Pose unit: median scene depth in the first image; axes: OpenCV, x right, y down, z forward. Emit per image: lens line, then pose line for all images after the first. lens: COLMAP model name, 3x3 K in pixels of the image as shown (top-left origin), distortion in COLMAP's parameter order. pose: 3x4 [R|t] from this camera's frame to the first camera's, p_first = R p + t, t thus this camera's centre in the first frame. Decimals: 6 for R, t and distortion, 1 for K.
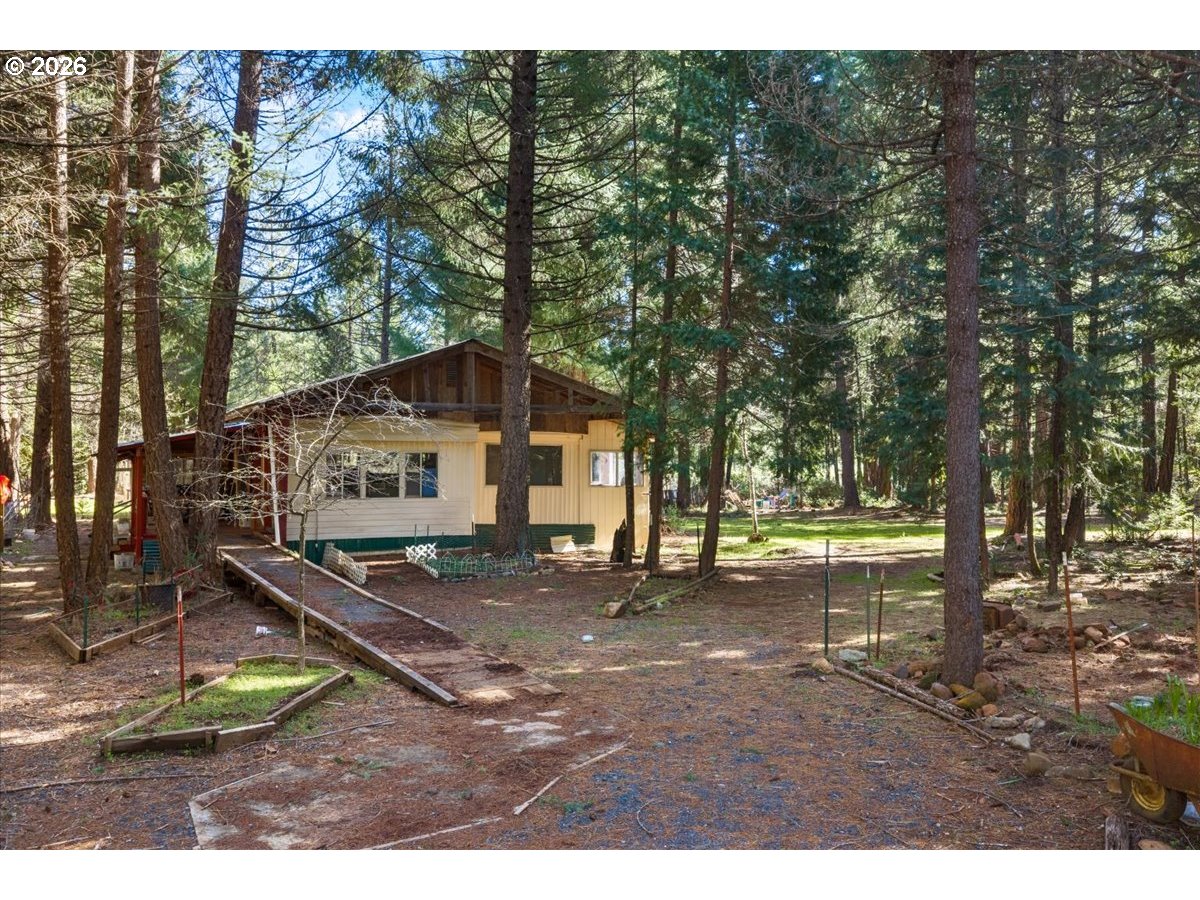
lens RADIAL K [[993.1, 0, 606.2], [0, 993.1, 453.2], [0, 0, 1]] dist [0.001773, -0.002523]
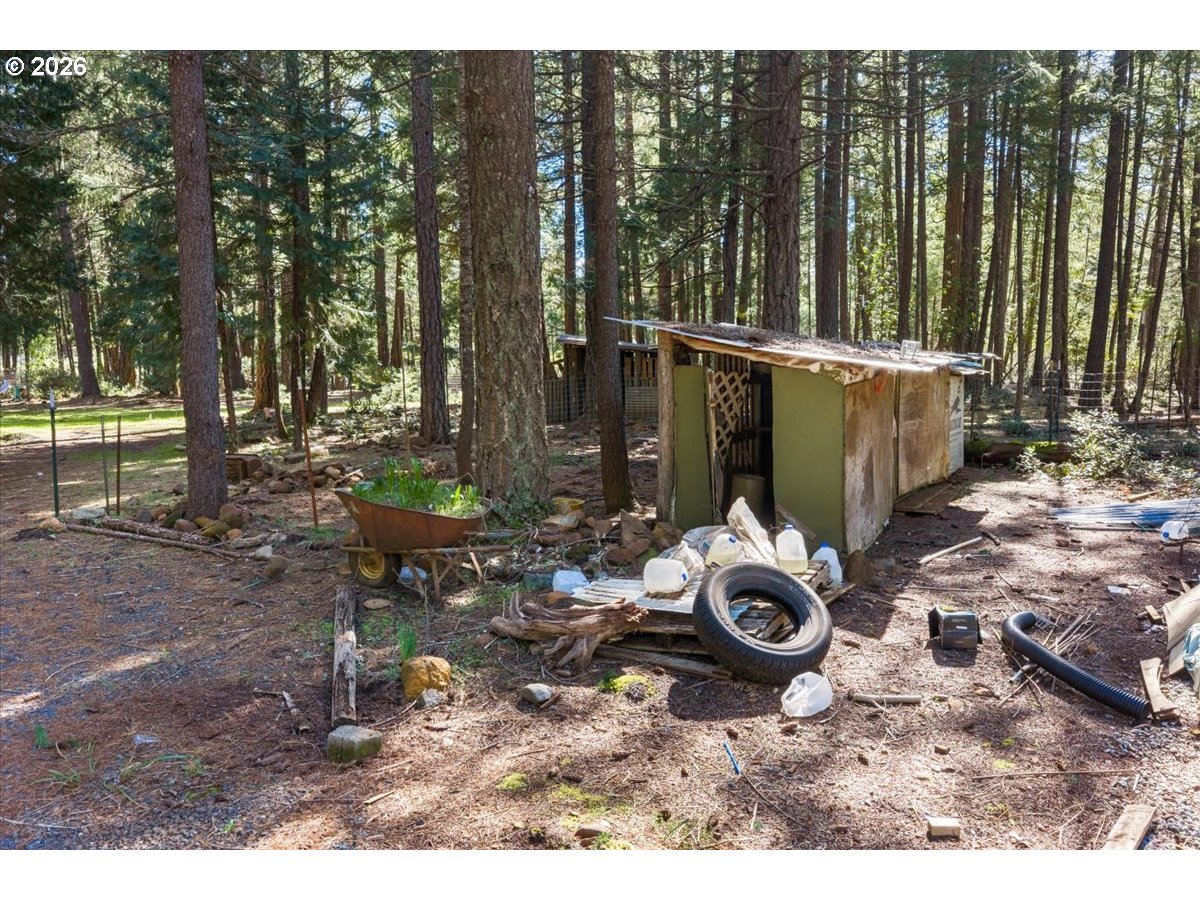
lens RADIAL K [[993.1, 0, 606.2], [0, 993.1, 453.2], [0, 0, 1]] dist [0.001773, -0.002523]
pose [[0.752913, -0.071915, 0.654179, 0.005356], [0.004230, 0.994520, 0.104461, 0.028337], [-0.658107, -0.075883, 0.749091, -0.002012]]
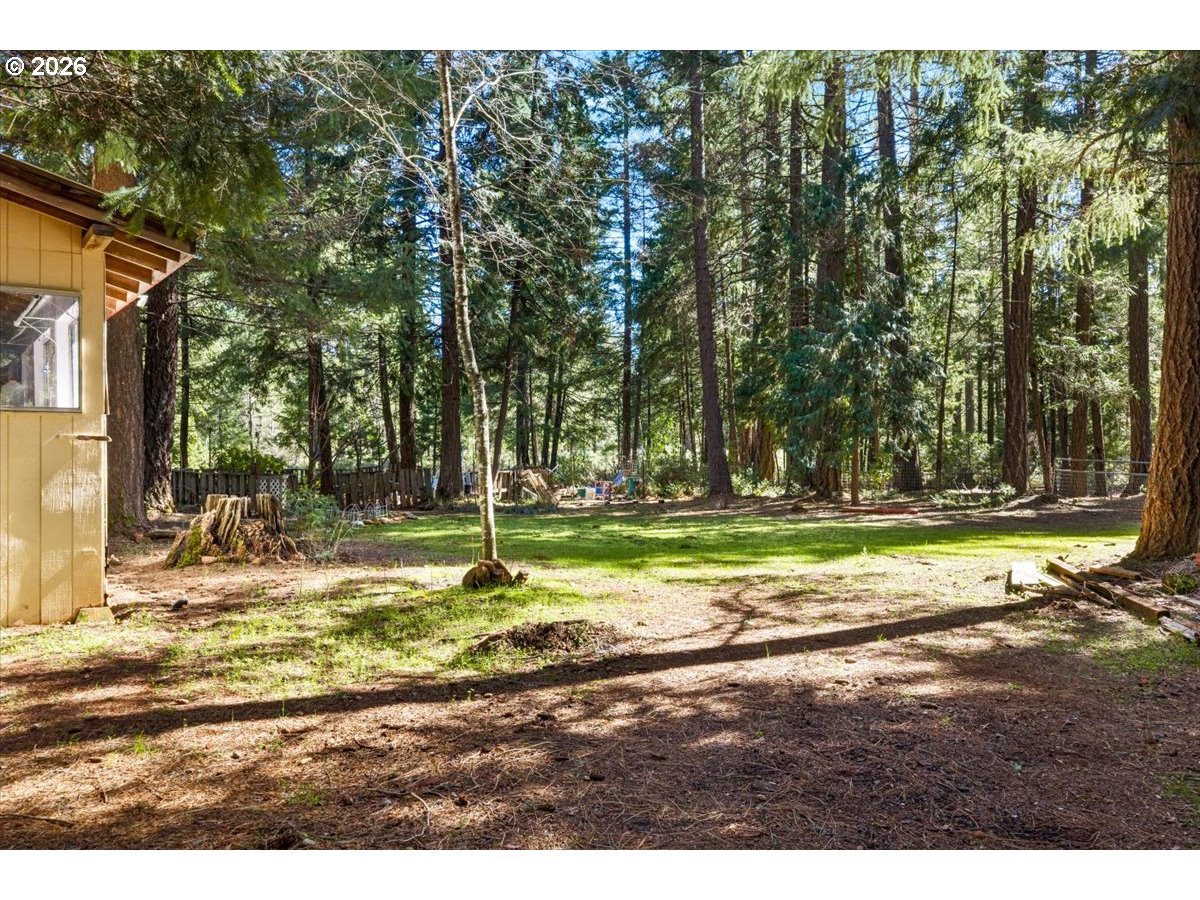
lens RADIAL K [[993.1, 0, 606.2], [0, 993.1, 453.2], [0, 0, 1]] dist [0.001773, -0.002523]
pose [[0.989616, 0.001960, 0.143726, 0.192160], [-0.002597, 0.999988, 0.004245, 0.055878], [-0.143716, -0.004574, 0.989608, 0.879364]]
